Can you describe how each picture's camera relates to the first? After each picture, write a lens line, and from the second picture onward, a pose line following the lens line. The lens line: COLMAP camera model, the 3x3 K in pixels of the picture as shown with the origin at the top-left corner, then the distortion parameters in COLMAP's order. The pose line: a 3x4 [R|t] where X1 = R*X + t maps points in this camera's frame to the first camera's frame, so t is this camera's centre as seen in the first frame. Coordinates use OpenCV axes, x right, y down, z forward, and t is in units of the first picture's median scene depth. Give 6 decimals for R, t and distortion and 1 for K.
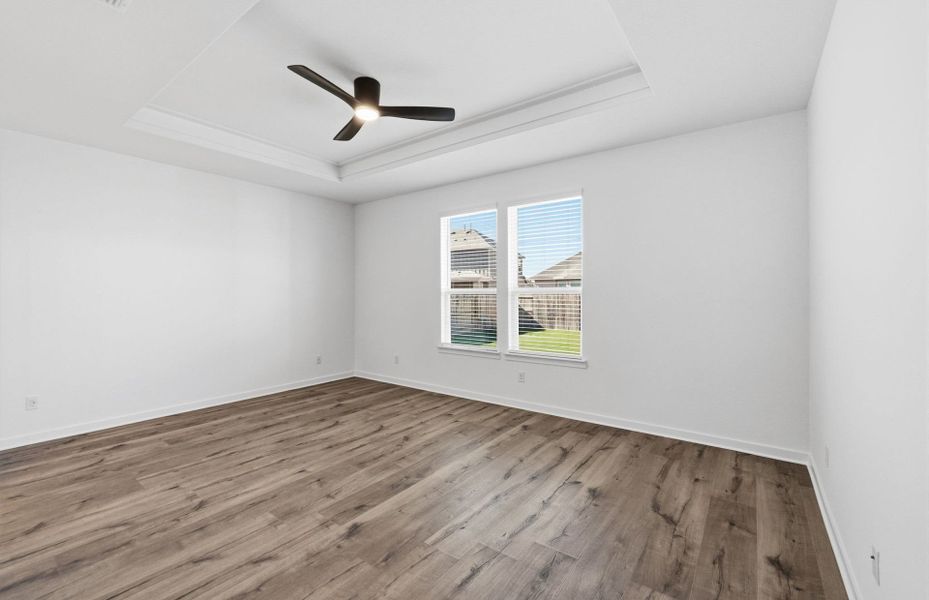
lens RADIAL K [[387.1, 0, 467.7], [0, 387.1, 293.3], [0, 0, 1]] dist [-0.006018, 0.000029]
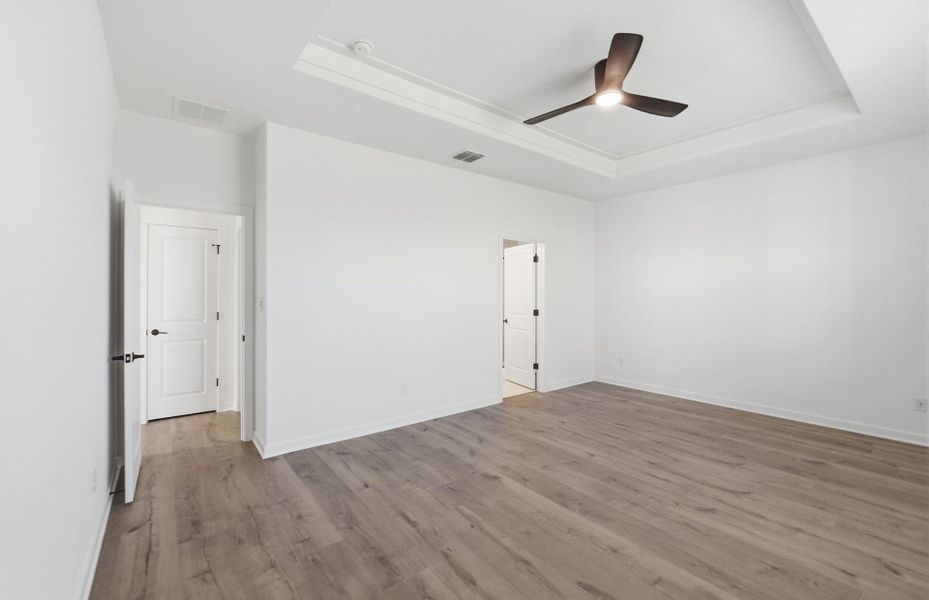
lens RADIAL K [[387.1, 0, 467.7], [0, 387.1, 293.3], [0, 0, 1]] dist [-0.006018, 0.000029]
pose [[-0.264523, 0.000681, -0.964379, 0.642571], [0.000854, 1.000000, 0.000472, -0.001676], [0.964379, -0.000699, -0.264524, 0.836564]]
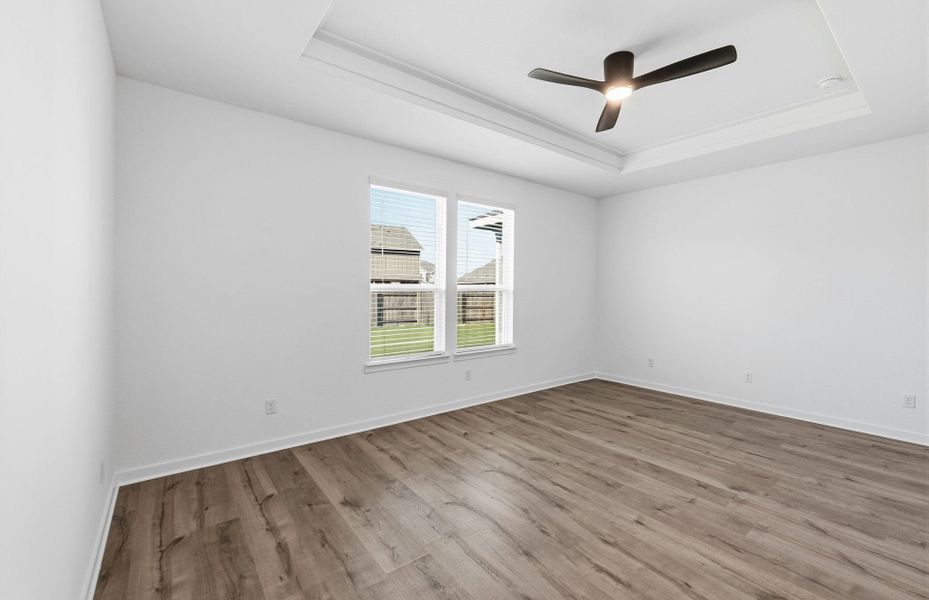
lens RADIAL K [[387.1, 0, 467.7], [0, 387.1, 293.3], [0, 0, 1]] dist [-0.006018, 0.000029]
pose [[0.269320, -0.002990, 0.963046, -1.110505], [-0.006325, 0.999968, 0.004873, 0.001583], [-0.963030, -0.007404, 0.269292, 0.990952]]
